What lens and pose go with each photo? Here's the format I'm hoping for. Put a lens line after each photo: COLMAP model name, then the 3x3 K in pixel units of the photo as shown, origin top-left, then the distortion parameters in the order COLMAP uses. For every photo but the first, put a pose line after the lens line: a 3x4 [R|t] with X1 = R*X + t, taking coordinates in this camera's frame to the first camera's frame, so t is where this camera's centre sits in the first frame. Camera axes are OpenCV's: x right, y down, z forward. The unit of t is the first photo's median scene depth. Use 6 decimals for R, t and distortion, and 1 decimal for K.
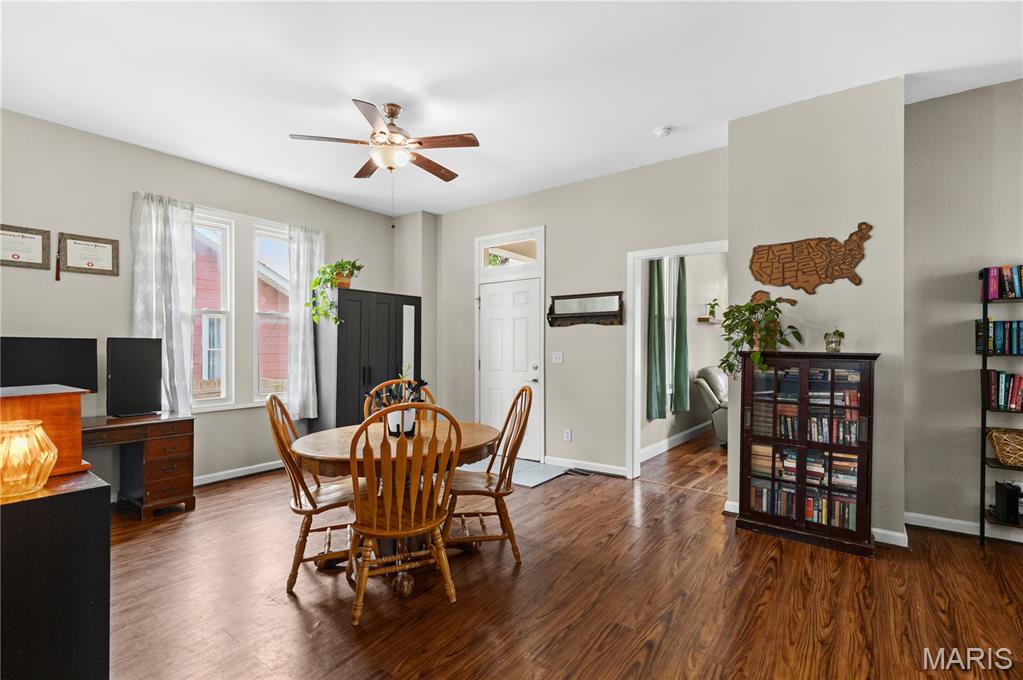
lens RADIAL K [[475.4, 0, 508.3], [0, 475.4, 348.7], [0, 0, 1]] dist [-0.000031, 0.000120]
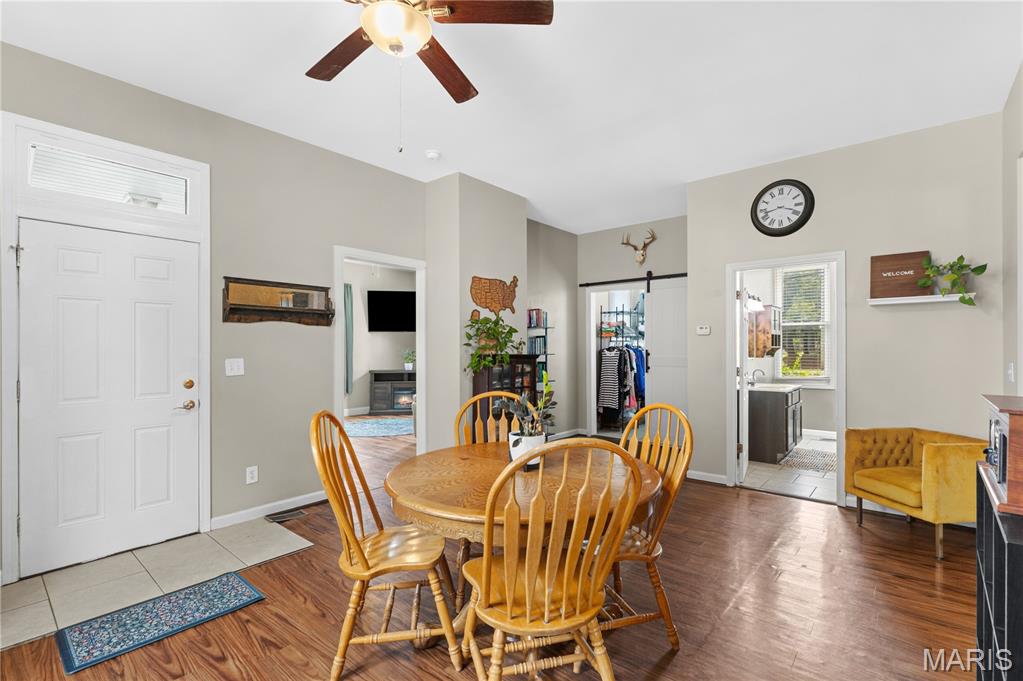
lens RADIAL K [[465.6, 0, 509.7], [0, 465.6, 346.9], [0, 0, 1]] dist [0.001393, 0.000318]
pose [[0.062105, 0.001289, 0.998069, -0.580993], [0.002818, 0.999995, -0.001467, -0.009455], [-0.998066, 0.002903, 0.062101, 0.597199]]
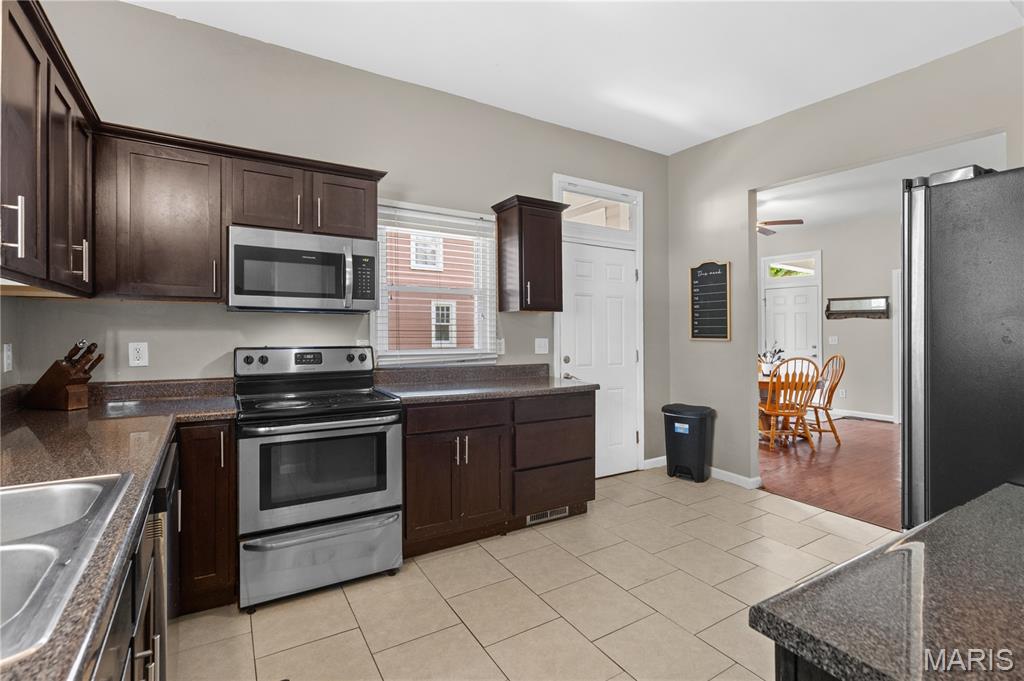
lens RADIAL K [[475.5, 0, 518.4], [0, 475.5, 319.2], [0, 0, 1]] dist [-0.000431, 0.000218]
pose [[0.935982, 0.000107, -0.352049, -0.308023], [-0.009650, 0.999632, -0.025351, -0.000053], [0.351917, 0.027125, 0.935638, -0.761747]]
